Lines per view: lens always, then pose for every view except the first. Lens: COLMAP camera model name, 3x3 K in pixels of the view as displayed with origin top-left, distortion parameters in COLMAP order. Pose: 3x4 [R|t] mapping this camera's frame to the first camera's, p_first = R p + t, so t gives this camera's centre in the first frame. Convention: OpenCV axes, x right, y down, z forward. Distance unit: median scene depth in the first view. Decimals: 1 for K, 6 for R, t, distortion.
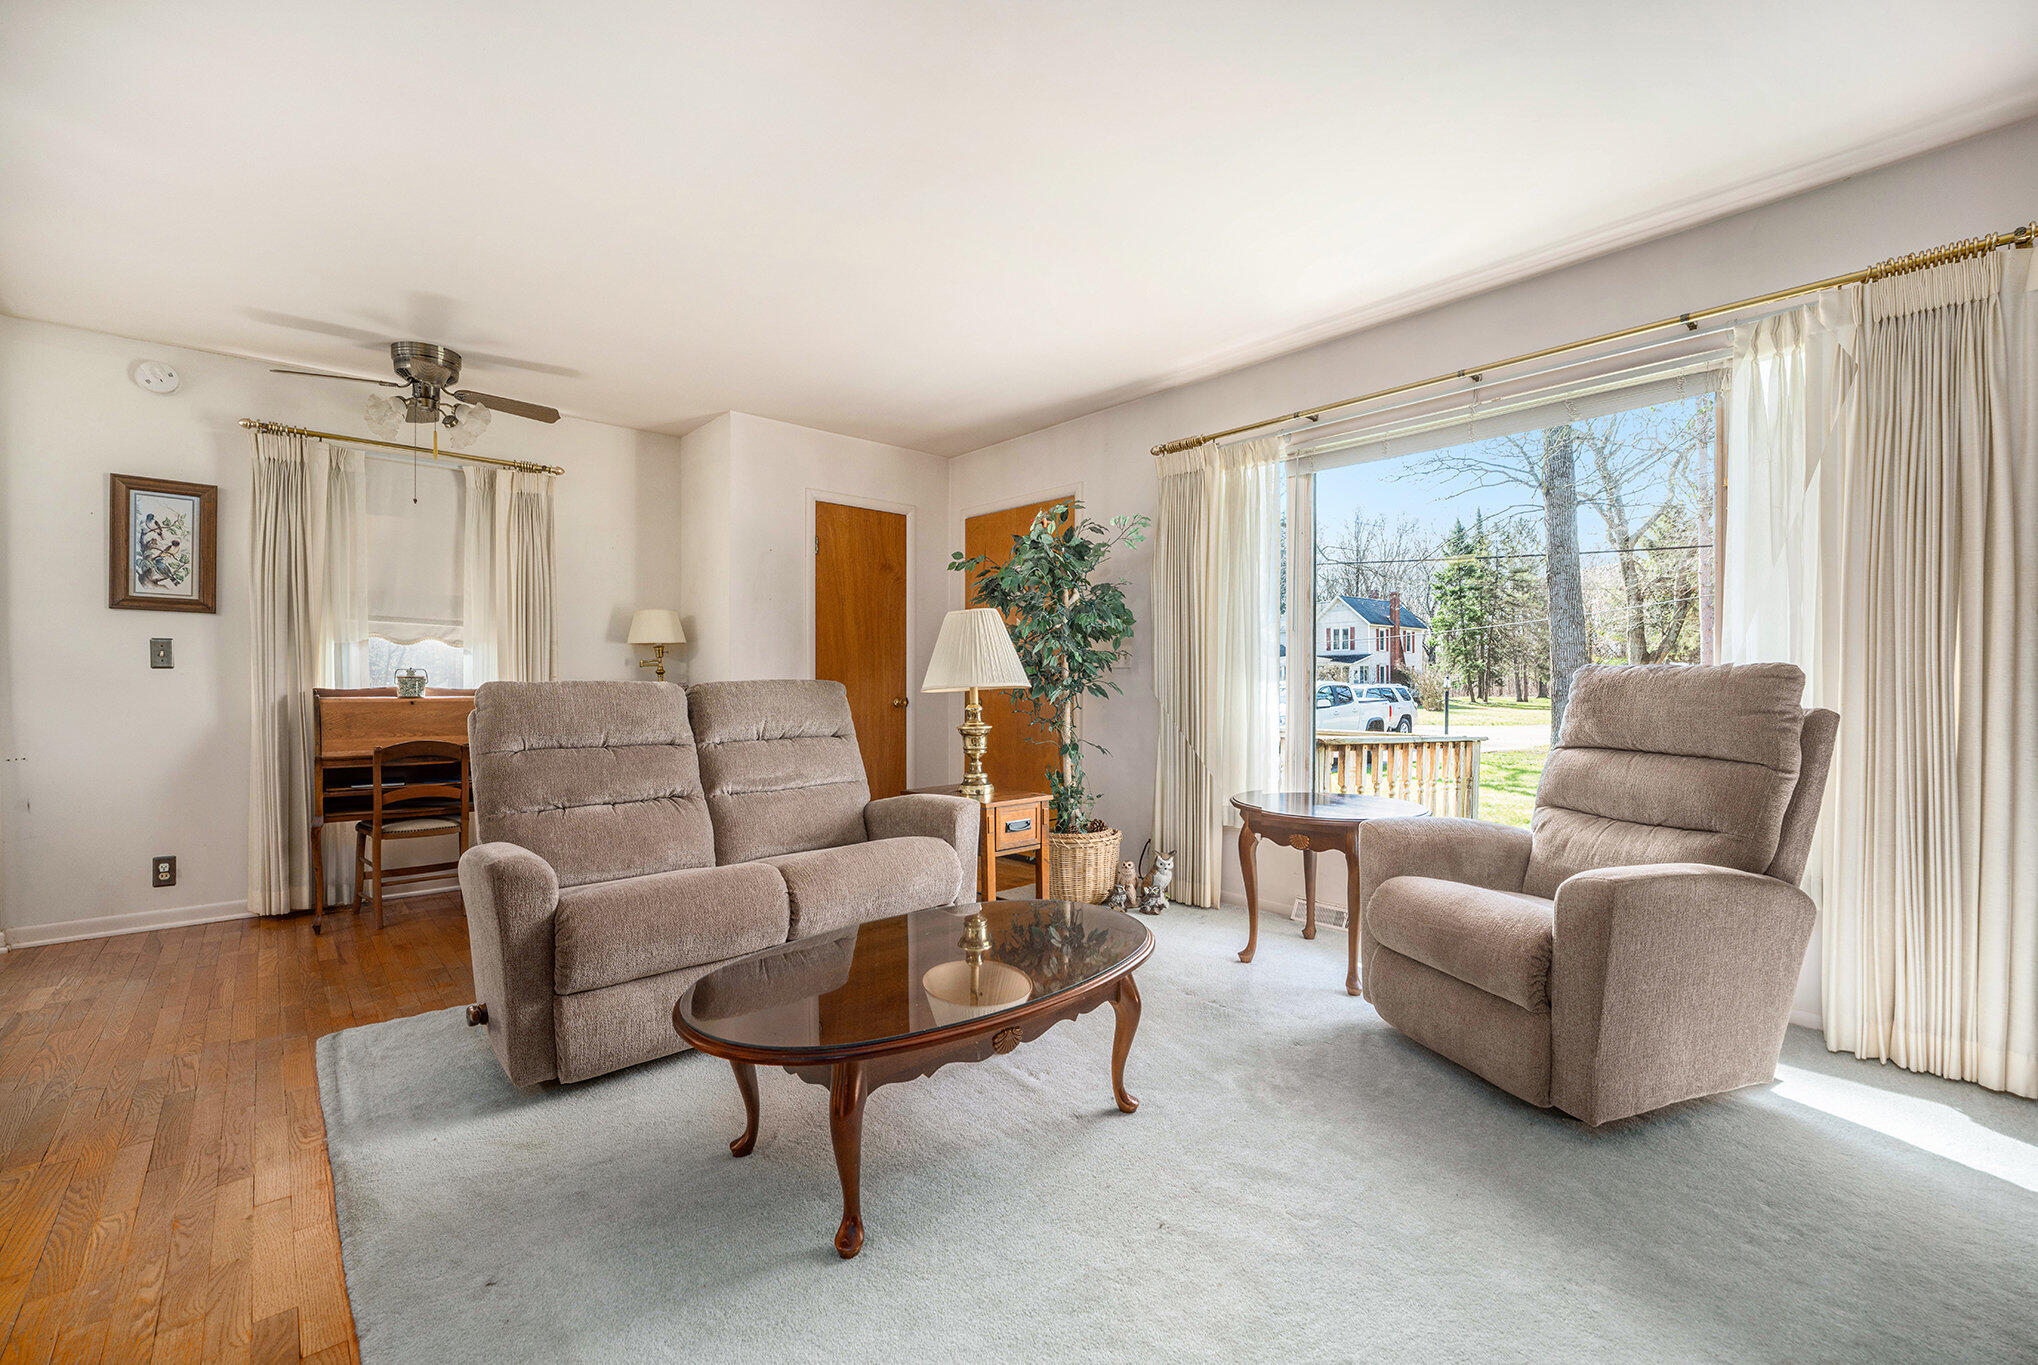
lens RADIAL K [[844.6, 0, 1008.9], [0, 844.6, 708.4], [0, 0, 1]] dist [-0.028431, -0.000029]
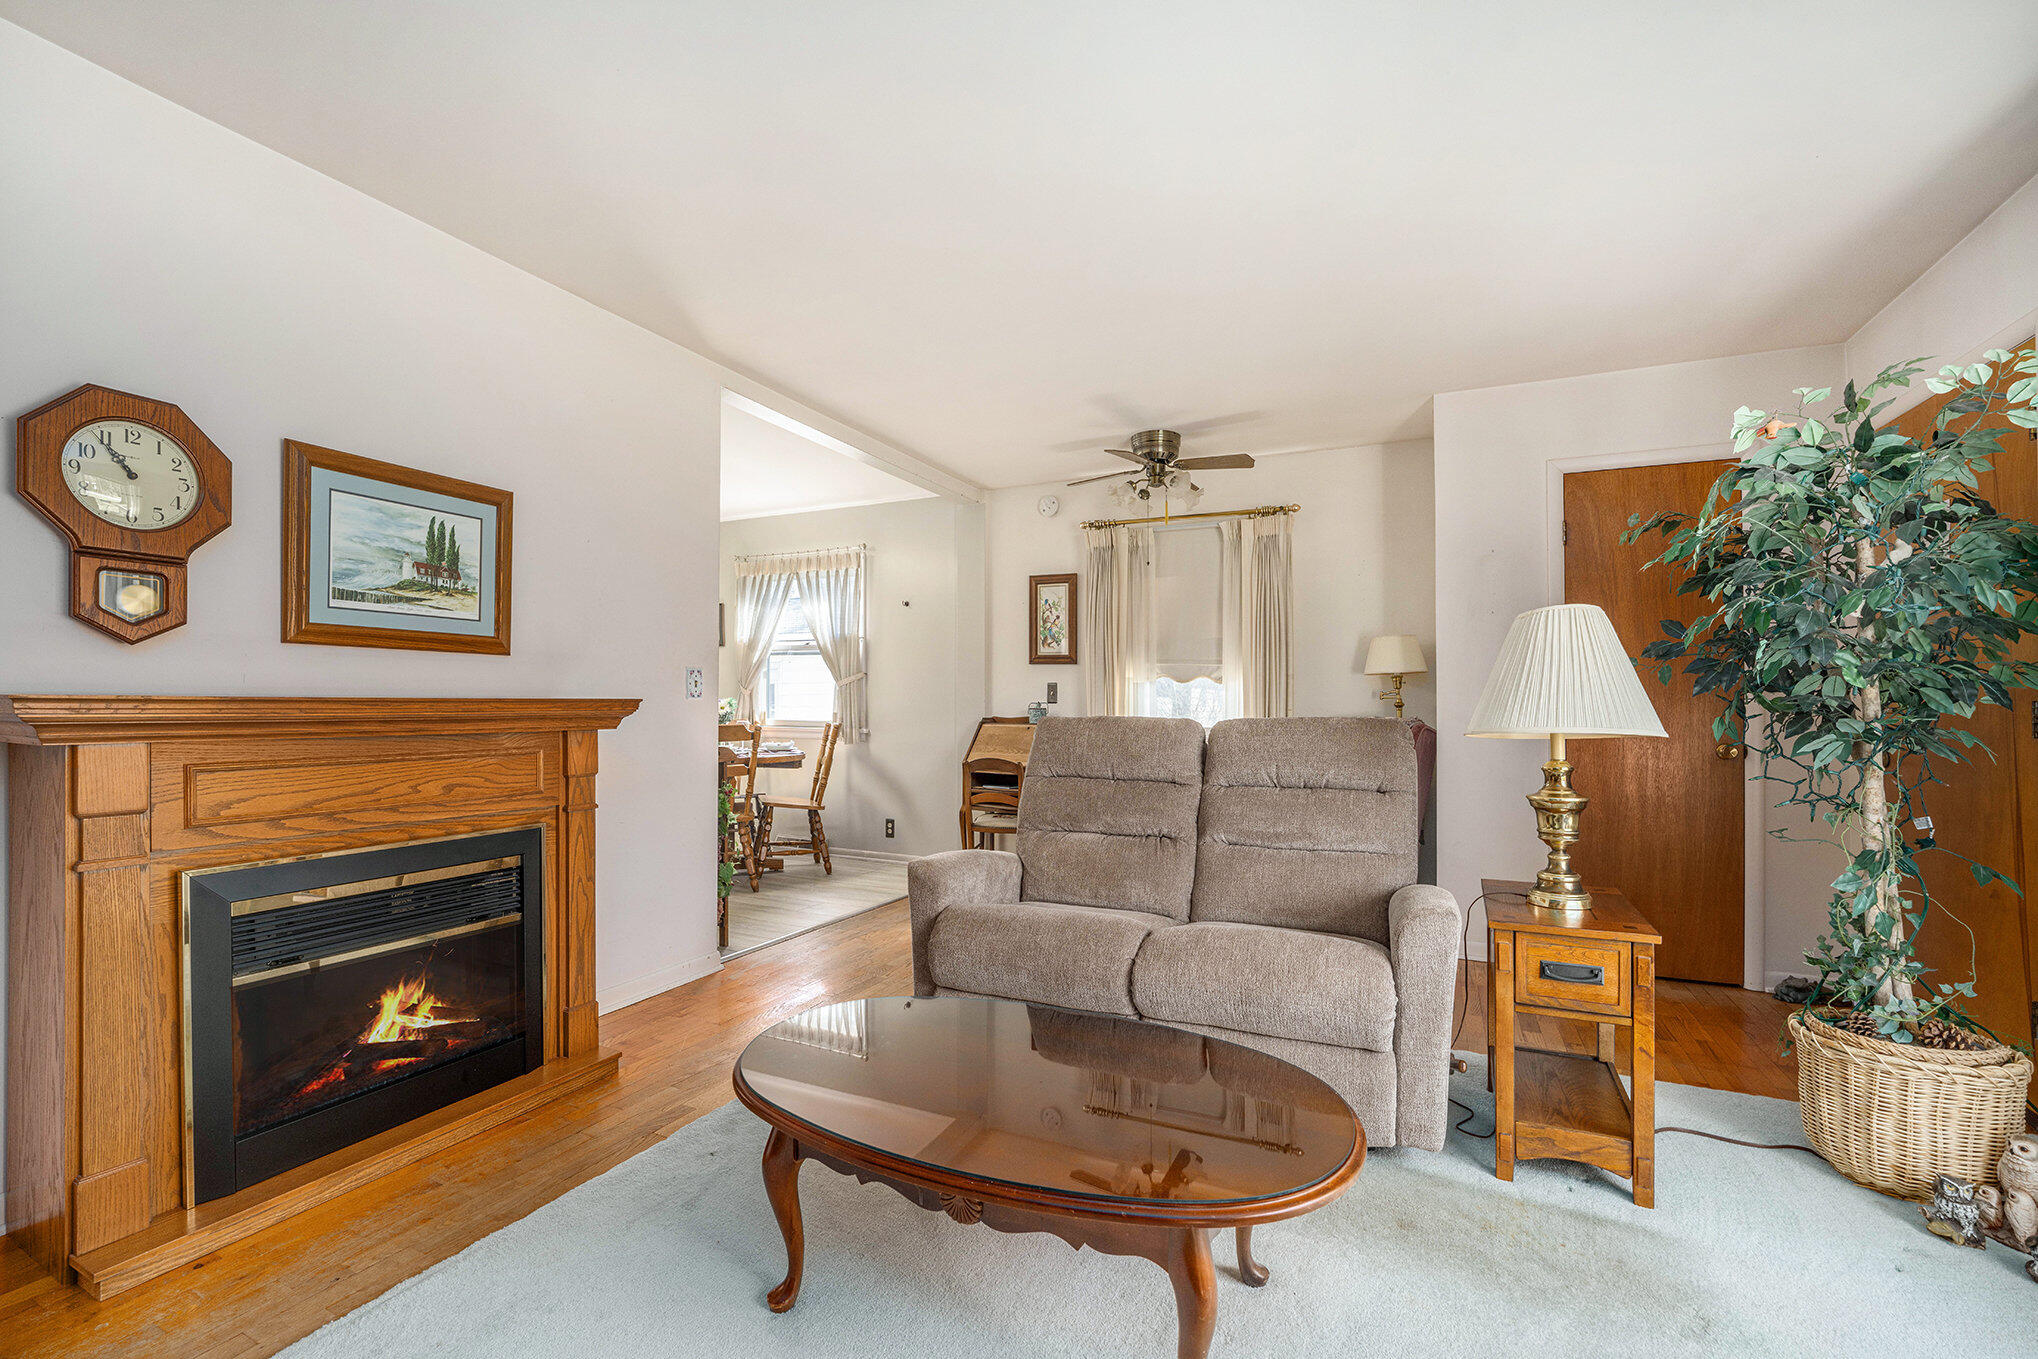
lens RADIAL K [[844.6, 0, 1008.9], [0, 844.6, 705.4], [0, 0, 1]] dist [-0.028431, -0.000029]
pose [[0.380775, -0.000573, -0.924668, 0.336855], [-0.033079, 0.999351, -0.014241, -0.021018], [0.924076, 0.036009, 0.380509, 0.359120]]
